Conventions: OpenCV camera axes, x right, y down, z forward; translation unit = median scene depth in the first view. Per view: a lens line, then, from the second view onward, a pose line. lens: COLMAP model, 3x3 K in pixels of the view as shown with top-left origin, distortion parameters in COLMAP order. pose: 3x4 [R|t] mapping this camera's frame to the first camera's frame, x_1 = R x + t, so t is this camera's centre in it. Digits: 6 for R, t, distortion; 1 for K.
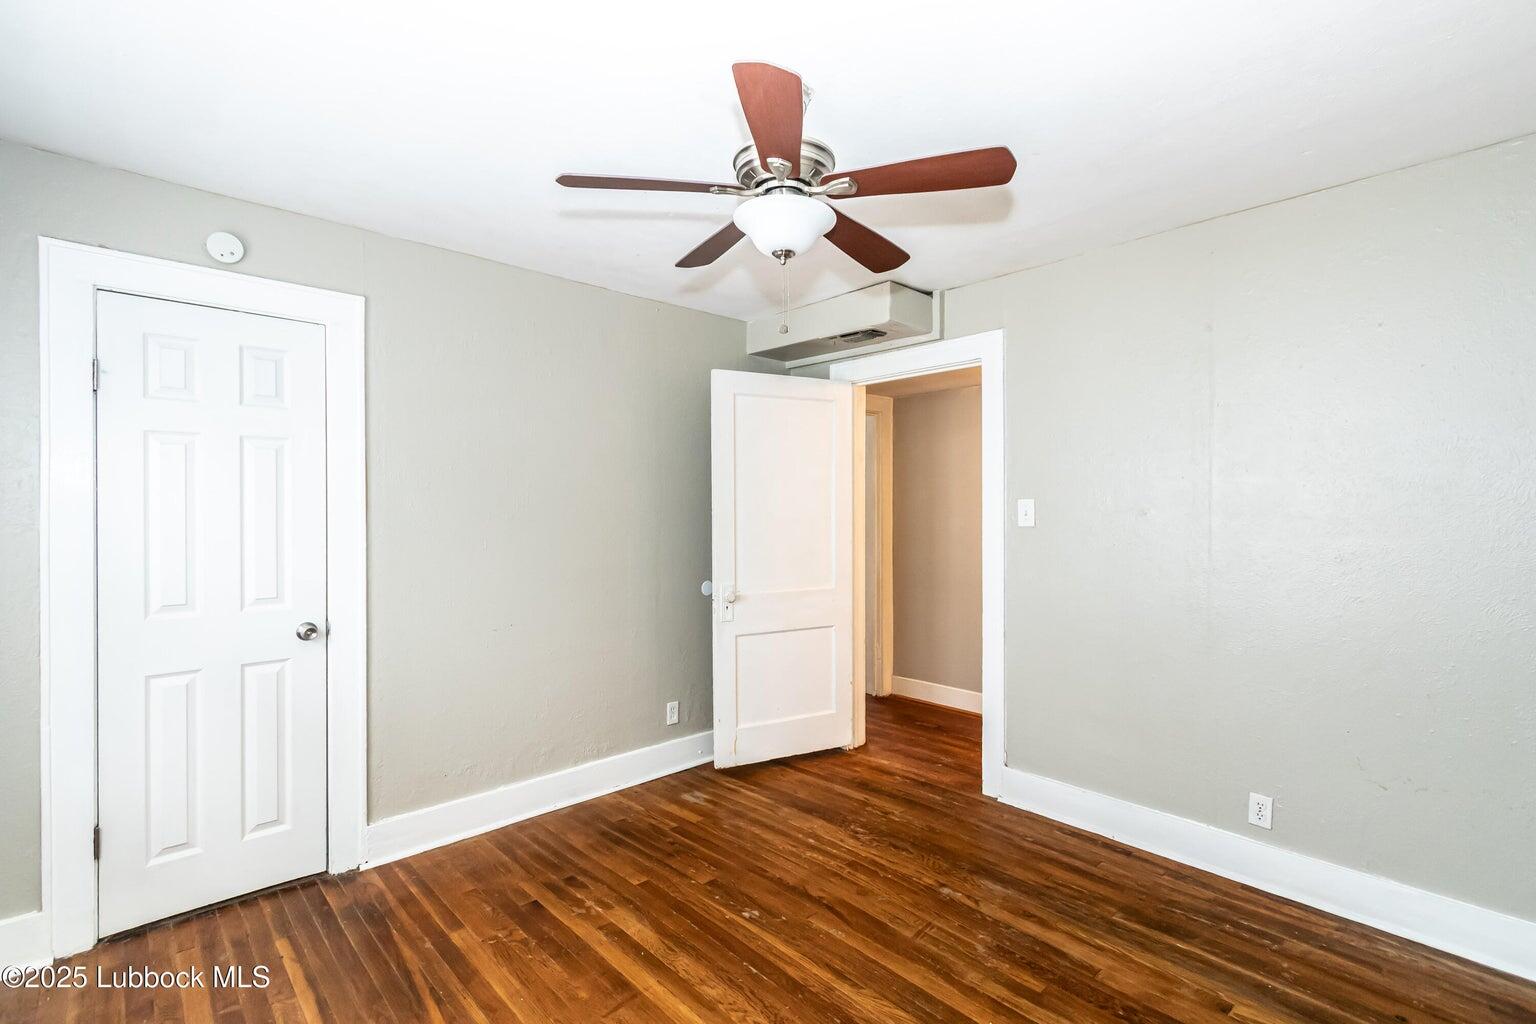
lens RADIAL K [[709.1, 0, 757.0], [0, 709.1, 506.9], [0, 0, 1]] dist [0.001512, -0.000654]
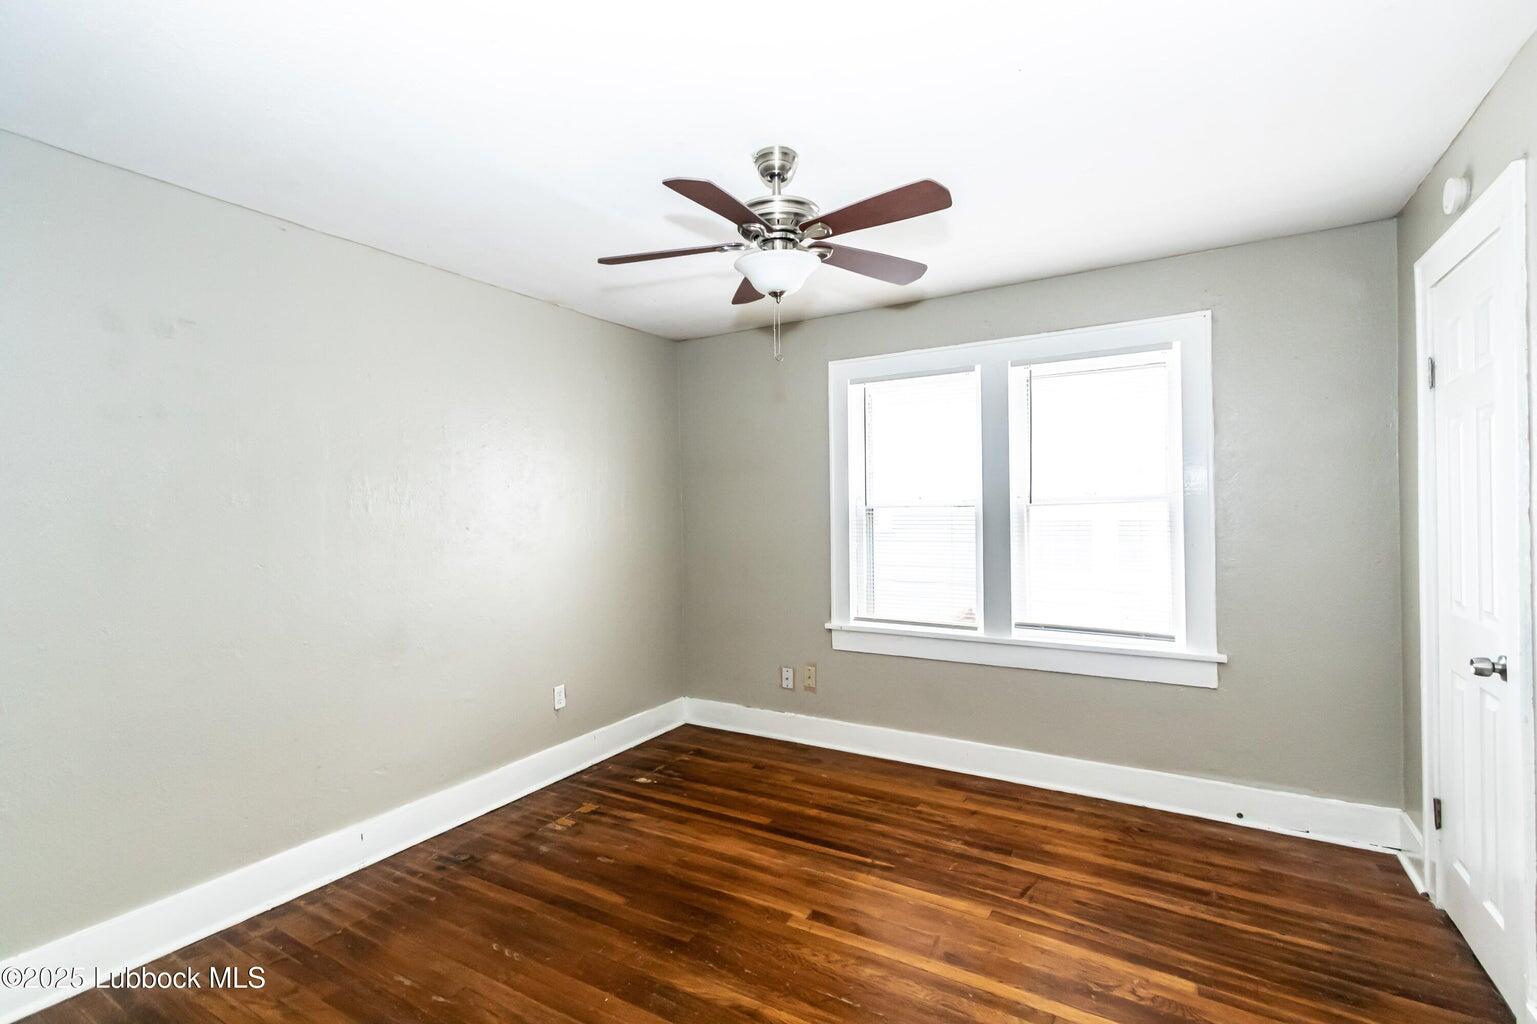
lens RADIAL K [[709.6, 0, 757.5], [0, 709.6, 506.9], [0, 0, 1]] dist [0.001512, -0.000654]
pose [[-0.962053, 0.014500, -0.272475, 0.353804], [0.015563, 0.999877, -0.001741, 0.004321], [0.272417, -0.005915, -0.962161, 1.885705]]
